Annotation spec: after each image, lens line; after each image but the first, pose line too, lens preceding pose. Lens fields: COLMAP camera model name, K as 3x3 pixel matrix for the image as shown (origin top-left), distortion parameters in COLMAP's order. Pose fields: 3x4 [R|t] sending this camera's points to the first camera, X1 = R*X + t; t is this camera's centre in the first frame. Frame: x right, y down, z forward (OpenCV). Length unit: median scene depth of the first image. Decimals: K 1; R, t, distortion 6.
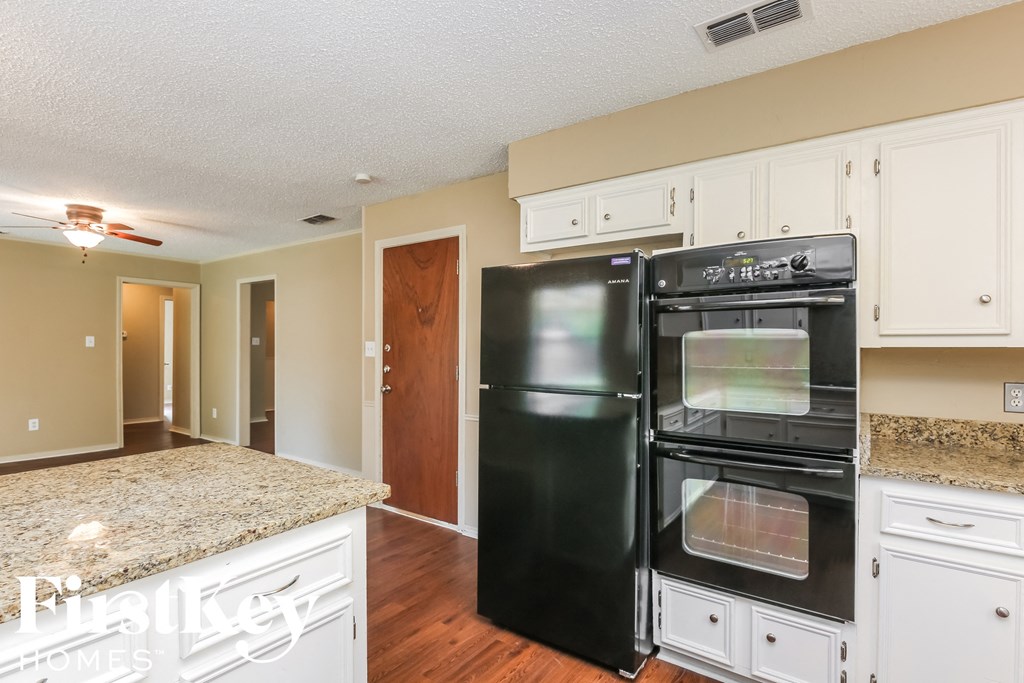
lens RADIAL K [[509.8, 0, 513.4], [0, 509.8, 345.4], [0, 0, 1]] dist [0.014091, -0.002676]
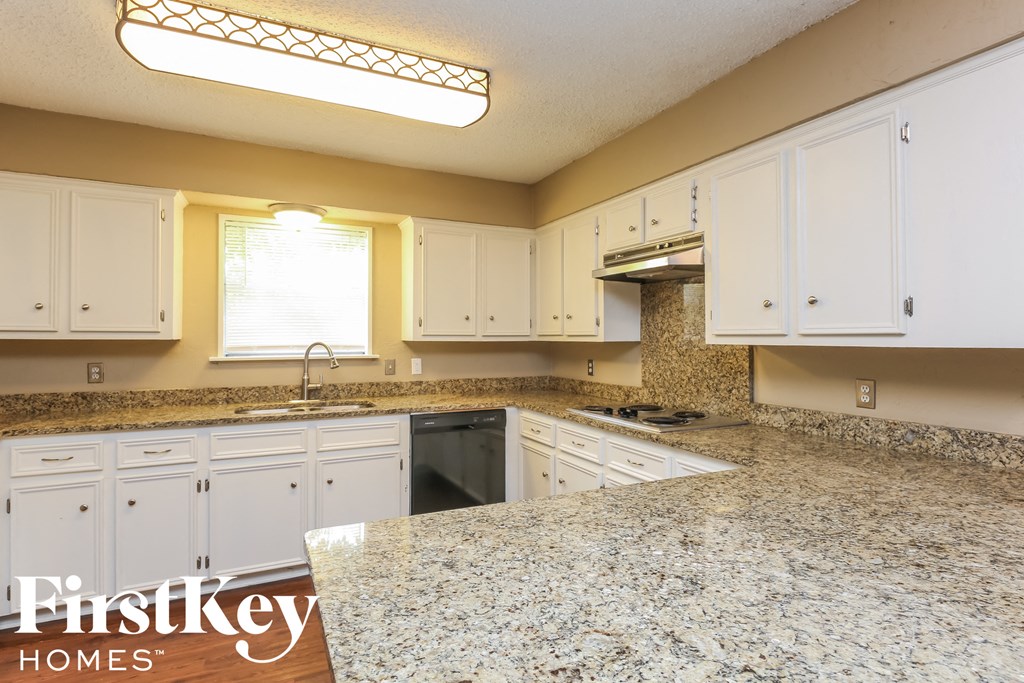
lens RADIAL K [[509.8, 0, 511.9], [0, 509.8, 336.7], [0, 0, 1]] dist [0.014091, -0.002676]
pose [[-0.882496, 0.001319, 0.470319, -0.977403], [0.001921, 0.999998, 0.000800, -0.005151], [-0.470317, 0.001609, -0.882496, 1.740739]]
